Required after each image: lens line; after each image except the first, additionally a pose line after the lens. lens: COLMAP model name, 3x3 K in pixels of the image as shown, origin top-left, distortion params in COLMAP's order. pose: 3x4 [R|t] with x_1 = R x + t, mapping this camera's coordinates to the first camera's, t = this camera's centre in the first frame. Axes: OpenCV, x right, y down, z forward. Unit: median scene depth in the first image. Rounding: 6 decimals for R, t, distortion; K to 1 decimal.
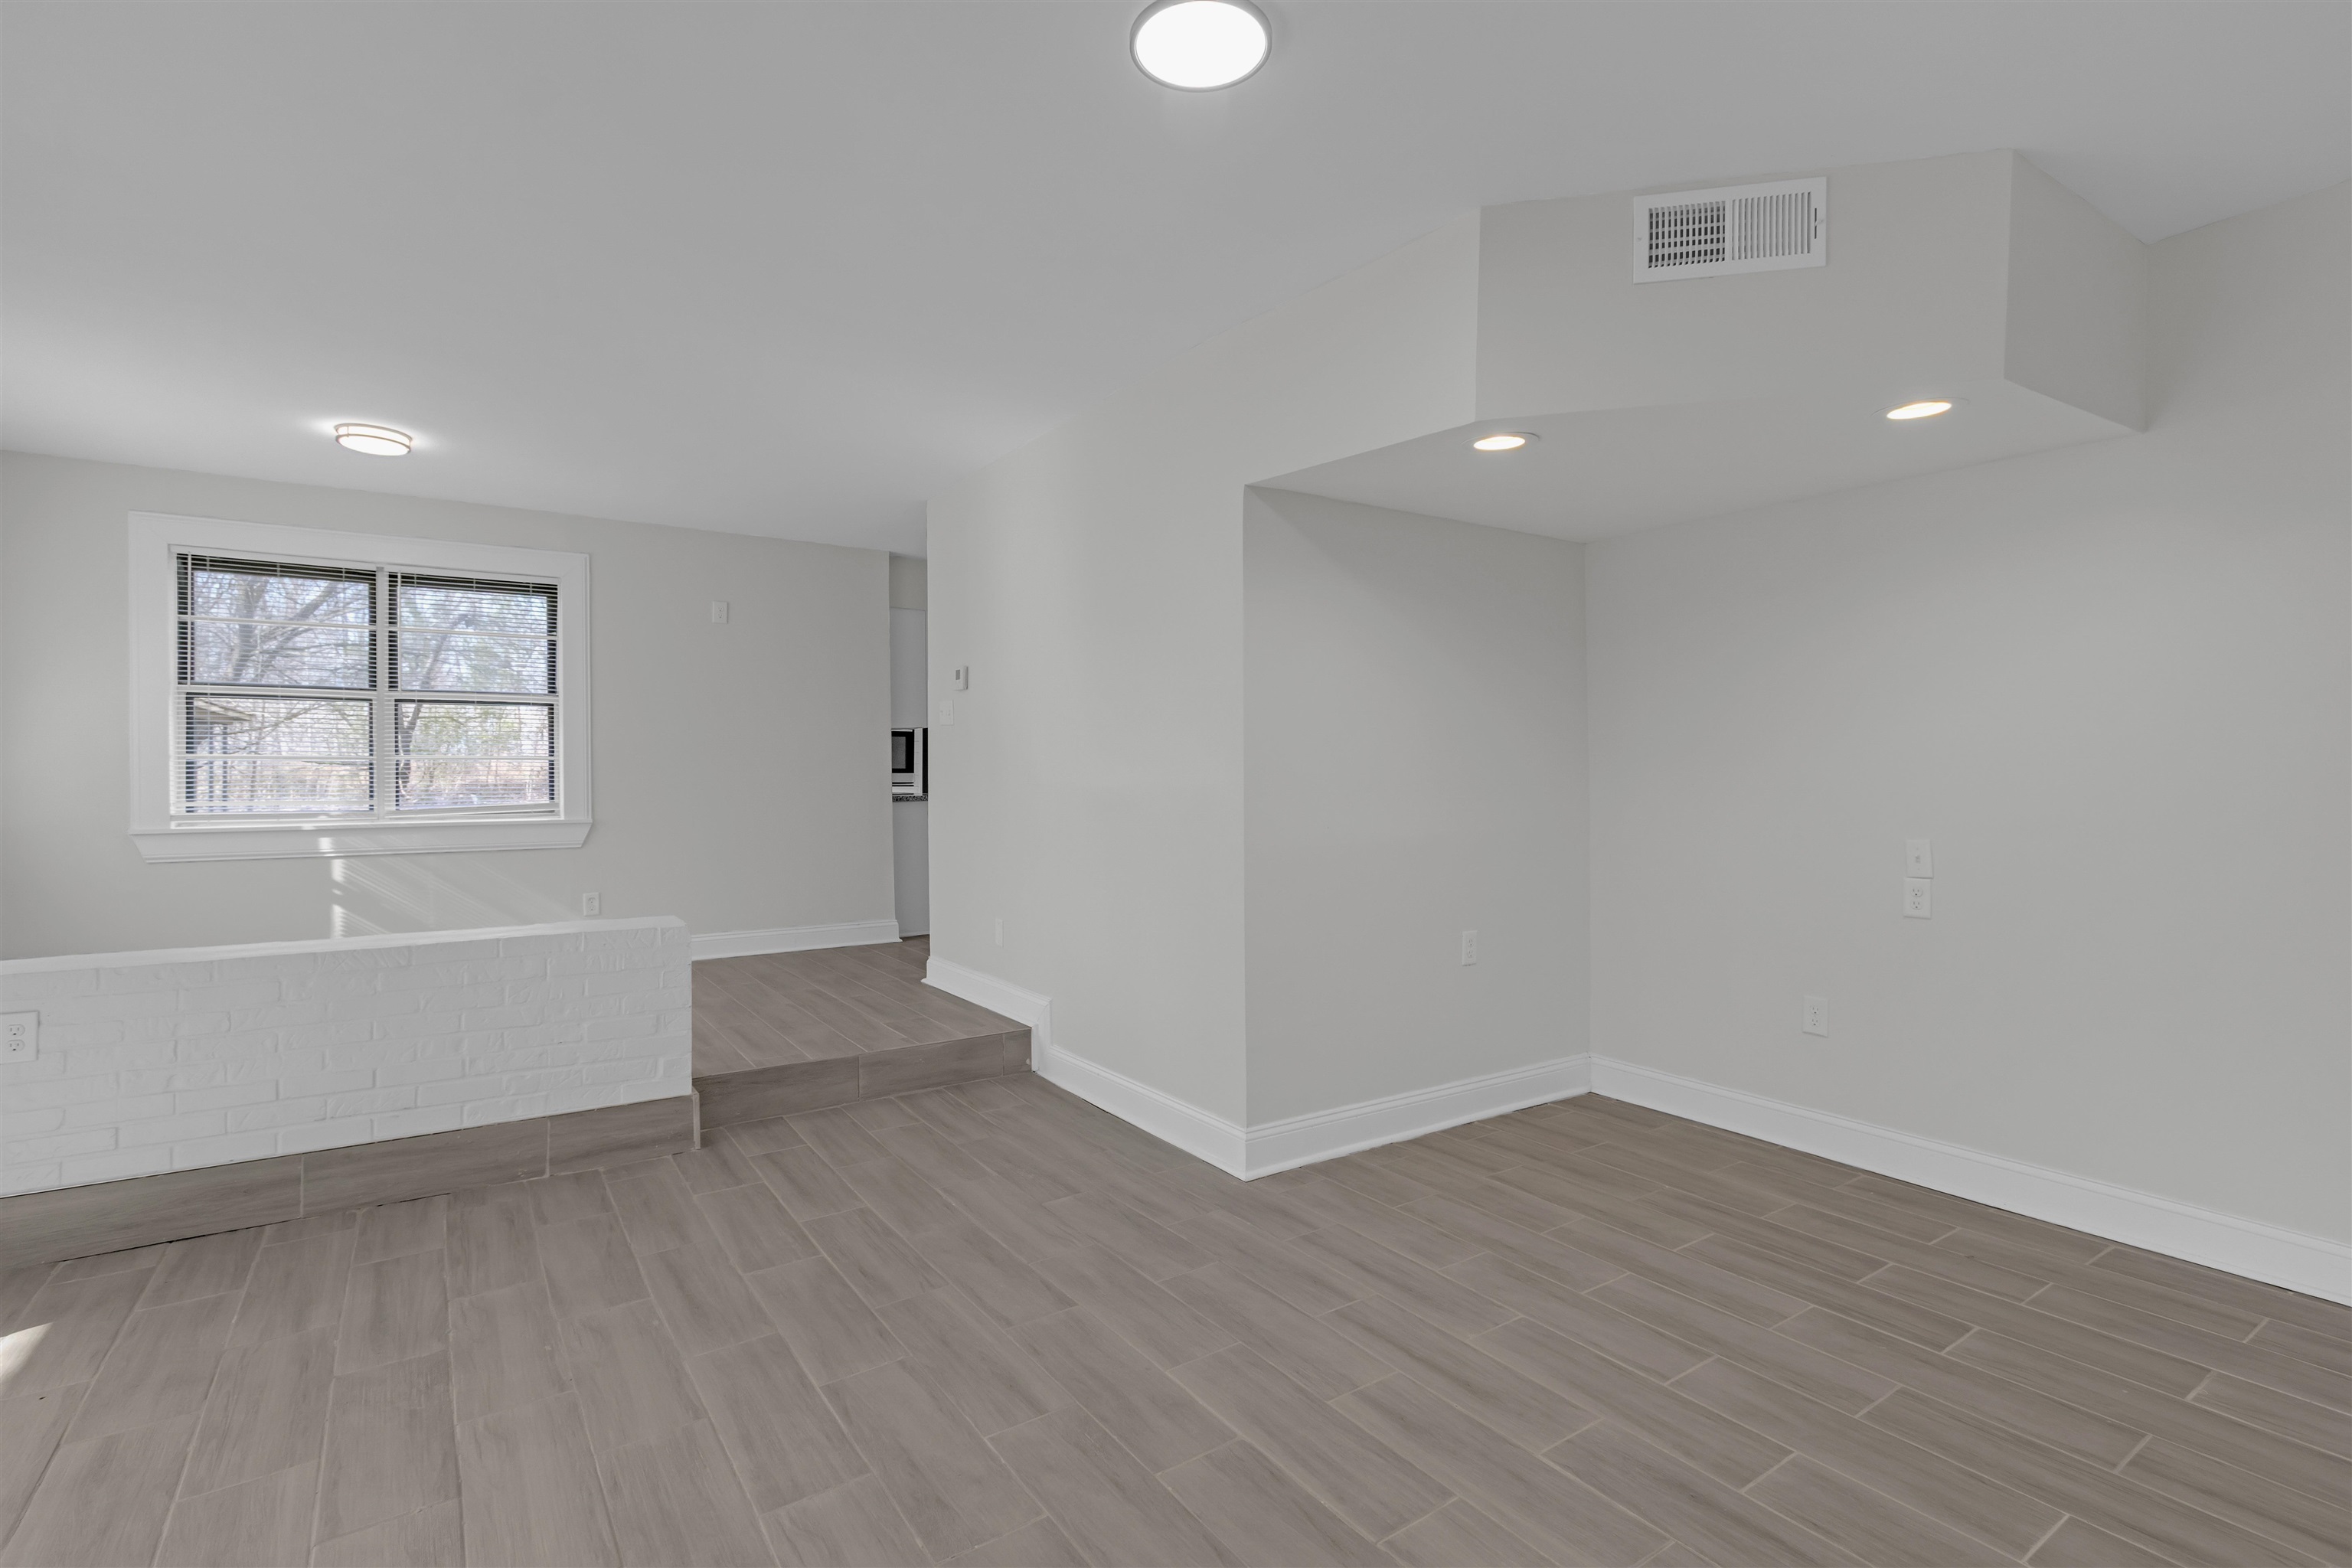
lens RADIAL K [[1091.3, 0, 1169.3], [0, 1091.3, 776.3], [0, 0, 1]] dist [0.002135, 0.000175]
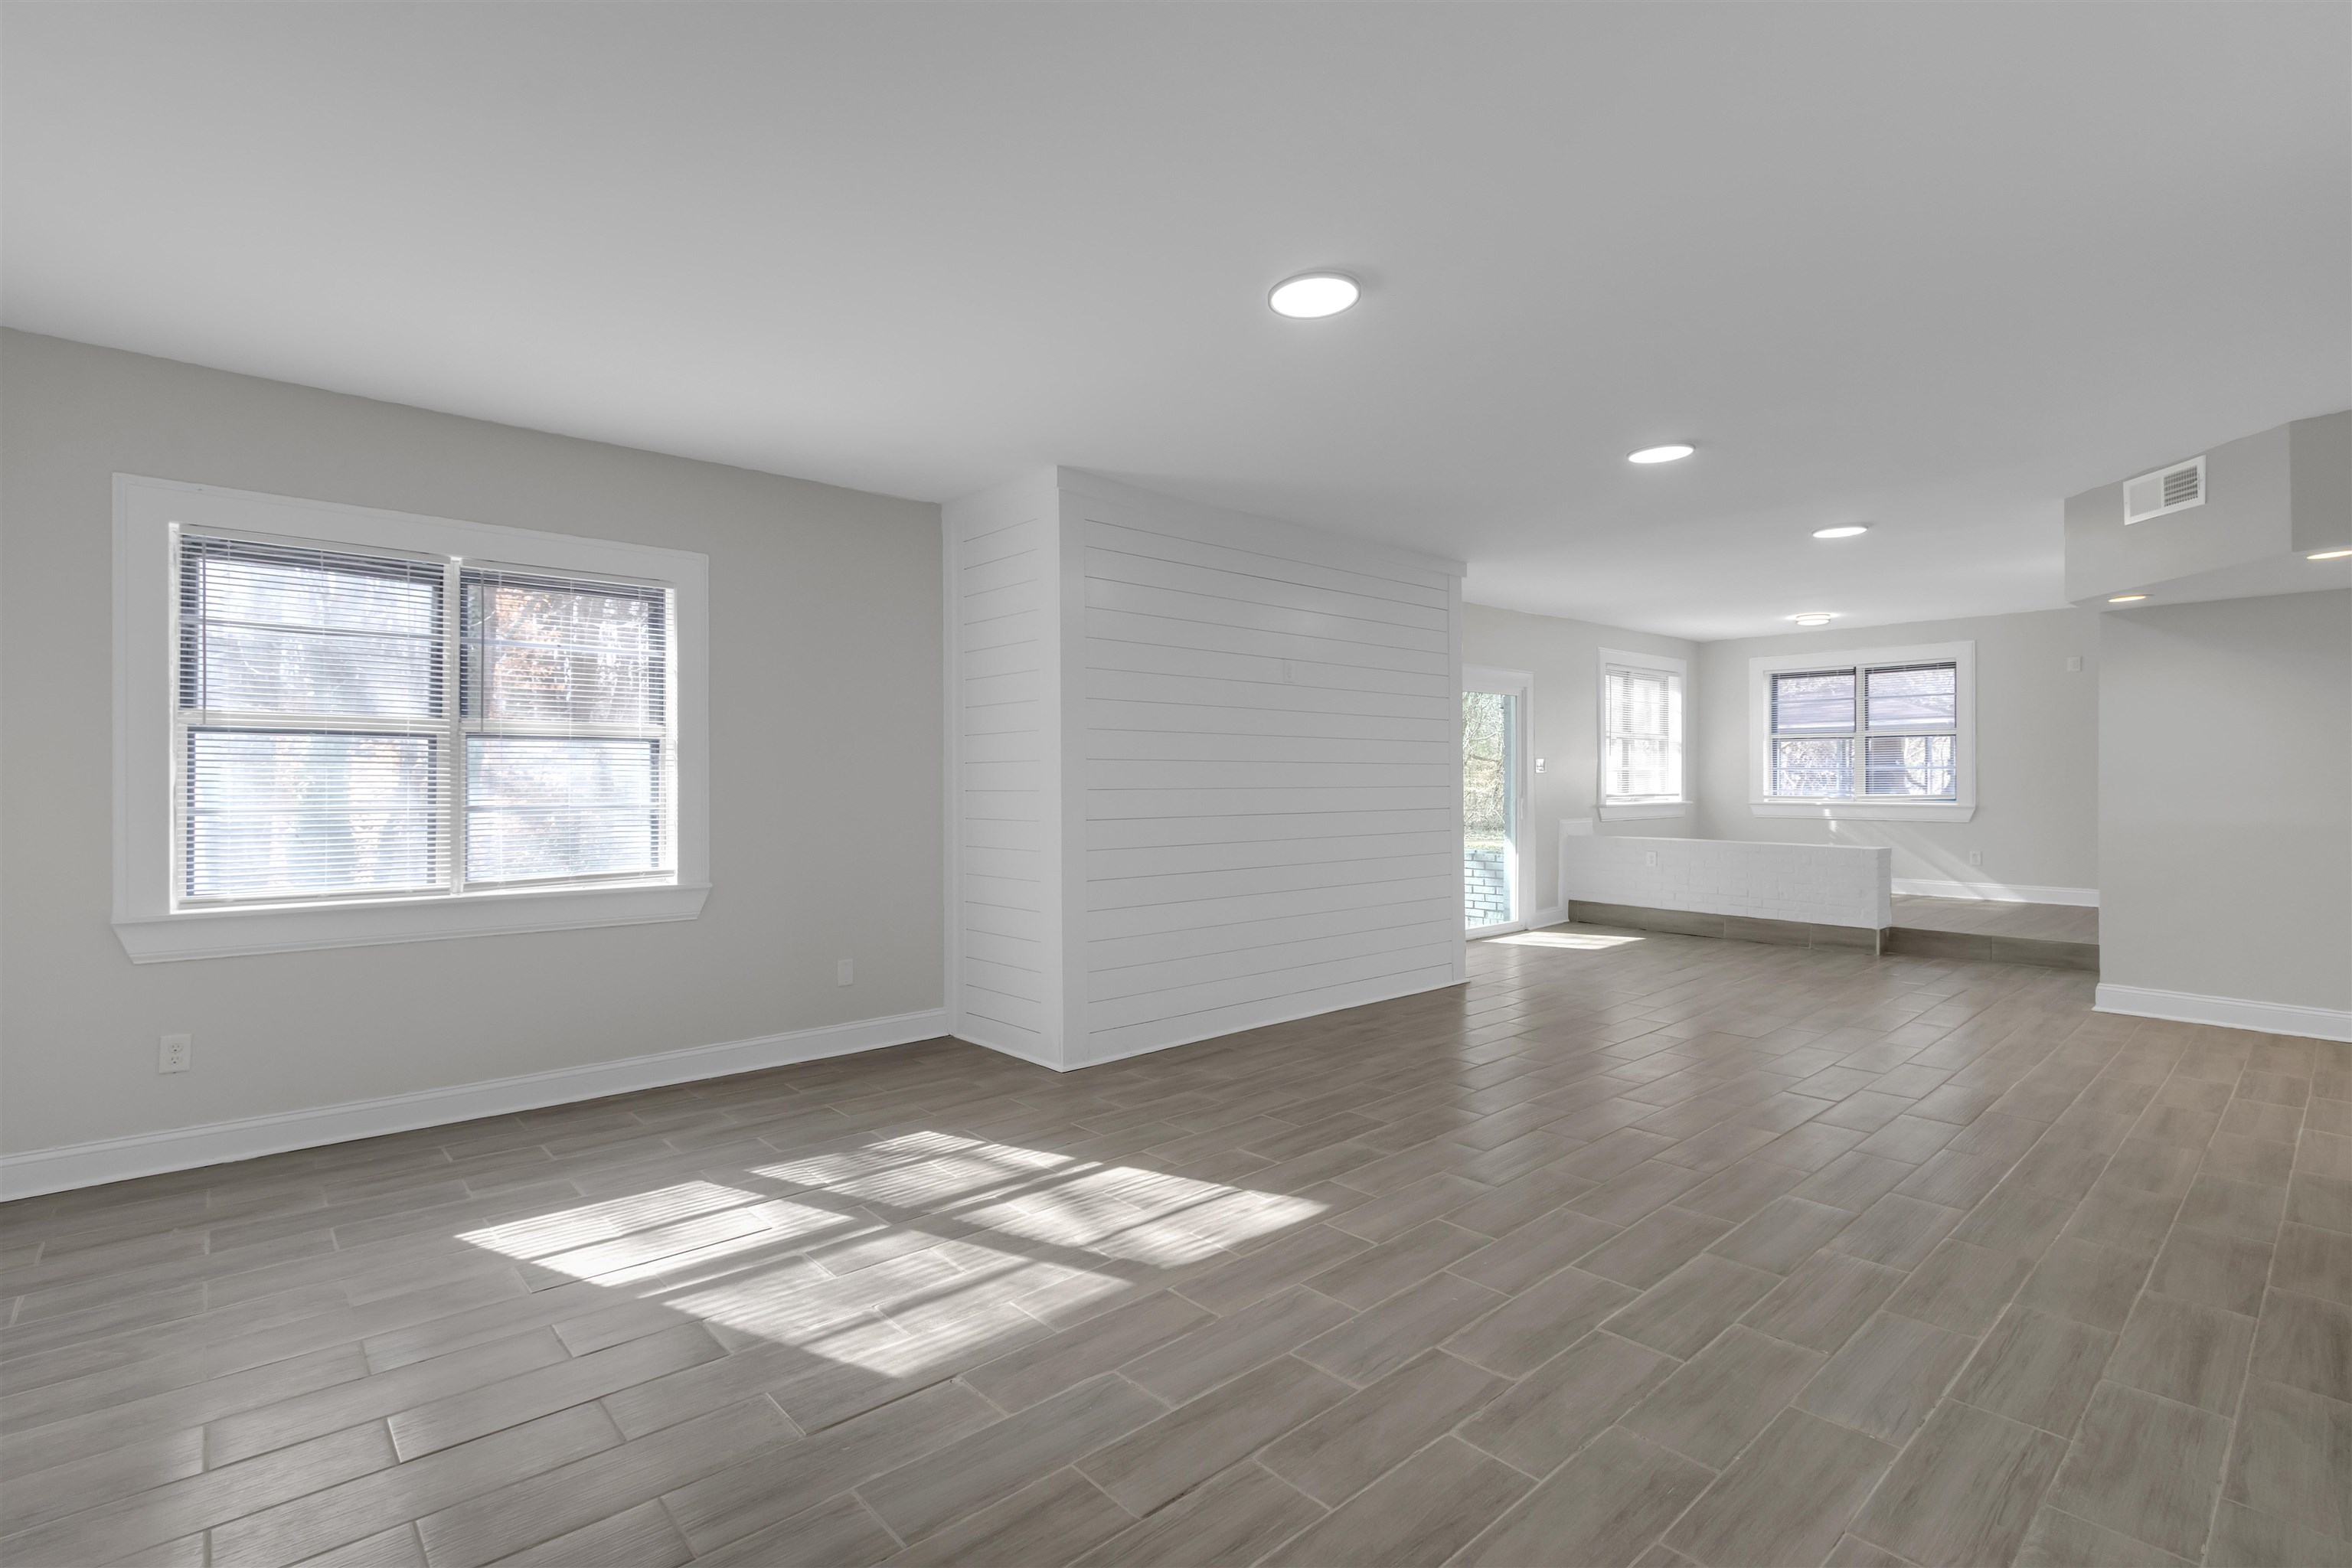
lens RADIAL K [[1091.3, 0, 1169.3], [0, 1091.3, 776.3], [0, 0, 1]] dist [0.002135, 0.000175]
pose [[0.141109, 0.002282, -0.989991, 1.027622], [-0.001527, 0.999997, 0.002088, -0.005385], [0.989993, 0.001217, 0.141112, -0.460986]]
